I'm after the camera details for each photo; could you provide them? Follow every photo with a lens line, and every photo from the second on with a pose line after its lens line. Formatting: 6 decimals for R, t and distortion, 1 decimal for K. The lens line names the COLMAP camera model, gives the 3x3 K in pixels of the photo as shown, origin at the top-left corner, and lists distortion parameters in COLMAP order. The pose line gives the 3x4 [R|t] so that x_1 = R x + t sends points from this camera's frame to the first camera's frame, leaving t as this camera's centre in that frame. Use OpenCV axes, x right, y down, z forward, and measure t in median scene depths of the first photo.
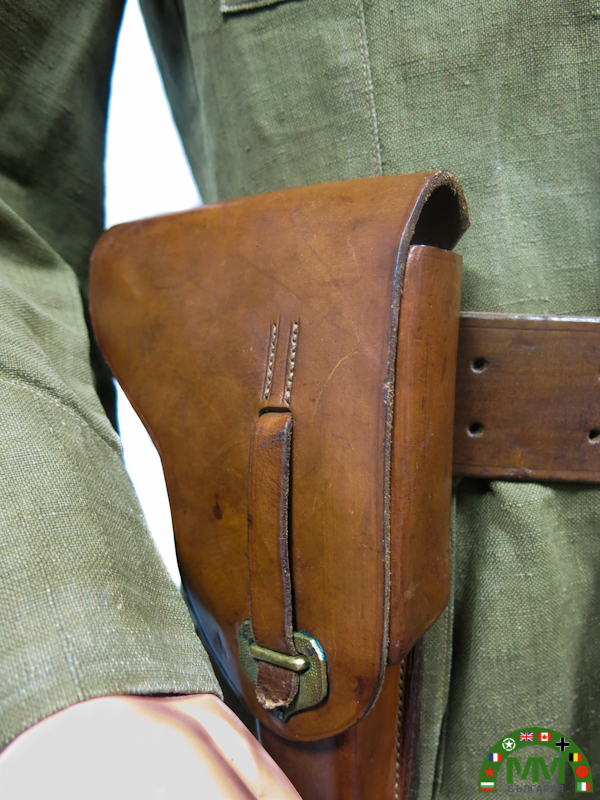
lens RADIAL K [[698.6, 0, 304.5], [0, 698.6, 398.1], [0, 0, 1]] dist [-0.030977, 0.000658]
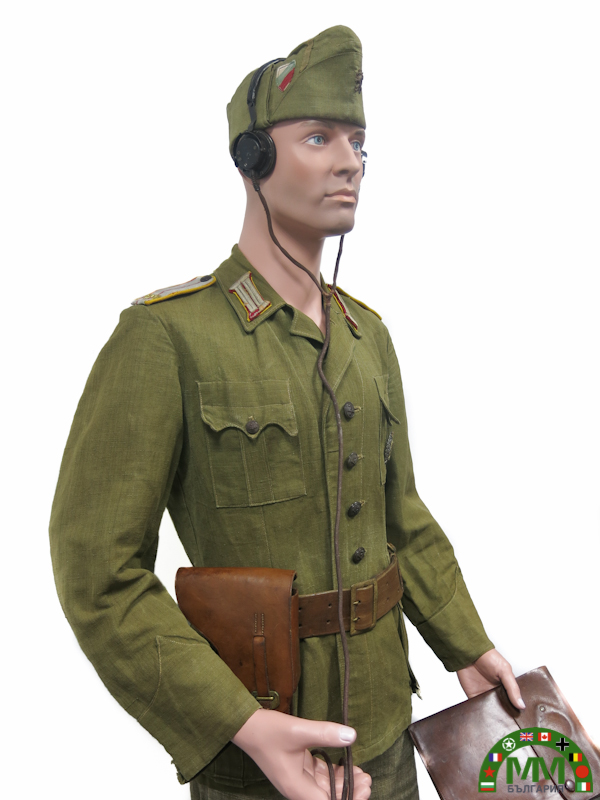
lens RADIAL K [[726.5, 0, 321.2], [0, 726.5, 369.3], [0, 0, 1]] dist [-0.014005, -0.007656]
pose [[0.893569, -0.037064, 0.447394, -1.345672], [0.073300, 0.995258, -0.063949, -1.071205], [-0.442902, 0.089937, 0.892048, -2.656571]]
